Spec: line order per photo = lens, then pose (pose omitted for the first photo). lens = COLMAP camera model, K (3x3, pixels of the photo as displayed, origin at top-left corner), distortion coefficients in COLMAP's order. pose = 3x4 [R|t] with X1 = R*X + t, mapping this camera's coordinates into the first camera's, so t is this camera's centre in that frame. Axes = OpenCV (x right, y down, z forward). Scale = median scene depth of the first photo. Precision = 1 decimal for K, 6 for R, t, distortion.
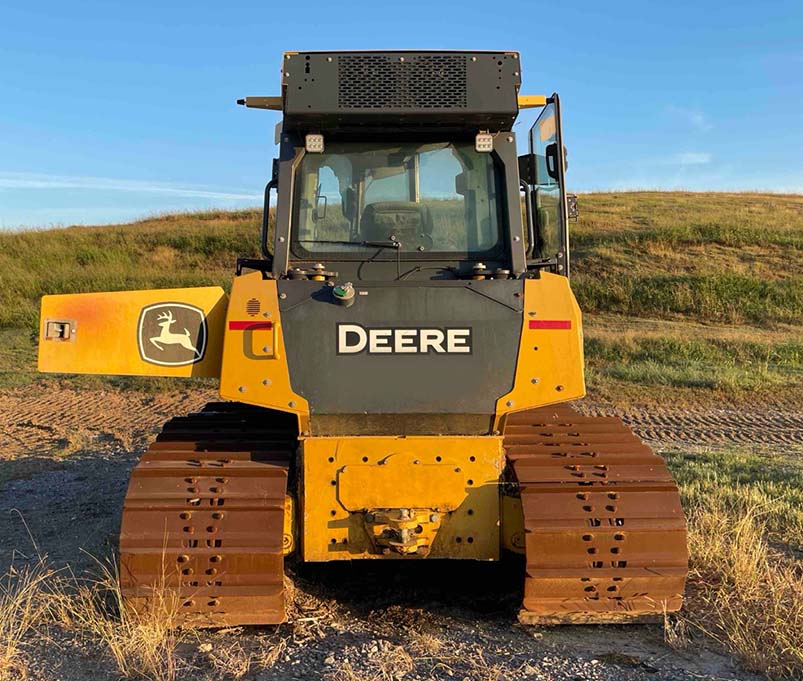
lens RADIAL K [[826.0, 0, 386.9], [0, 826.0, 353.6], [0, 0, 1]] dist [0.047616, 0.000000]
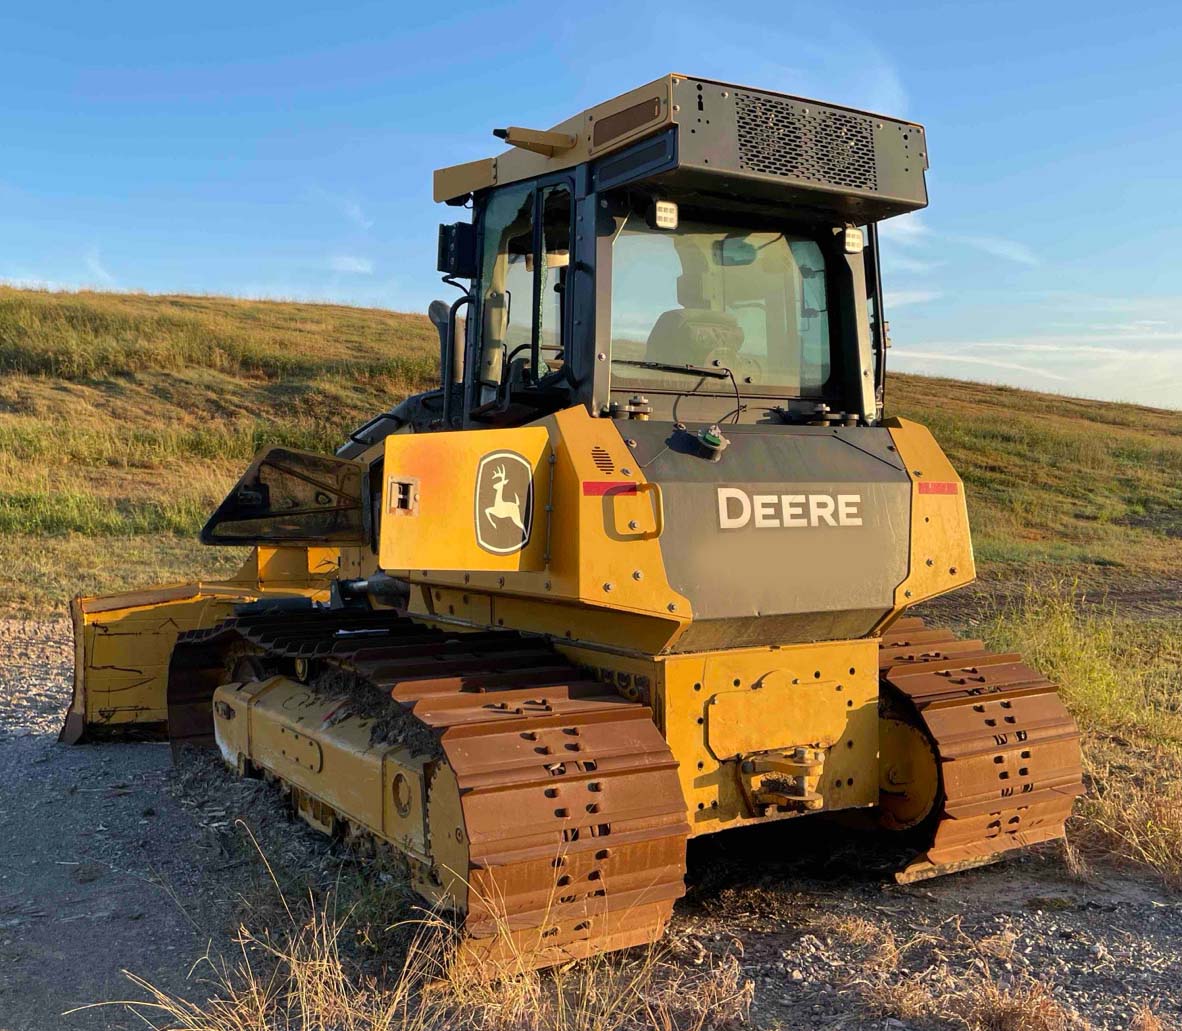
lens RADIAL K [[1189.7, 0, 545.3], [0, 1189.7, 539.8], [0, 0, 1]] dist [0.042216, 0.000000]
pose [[0.872271, -0.017995, 0.488692, -0.661166], [0.014968, 0.999837, 0.010099, -0.003885], [-0.488794, -0.001494, 0.872398, 0.214041]]
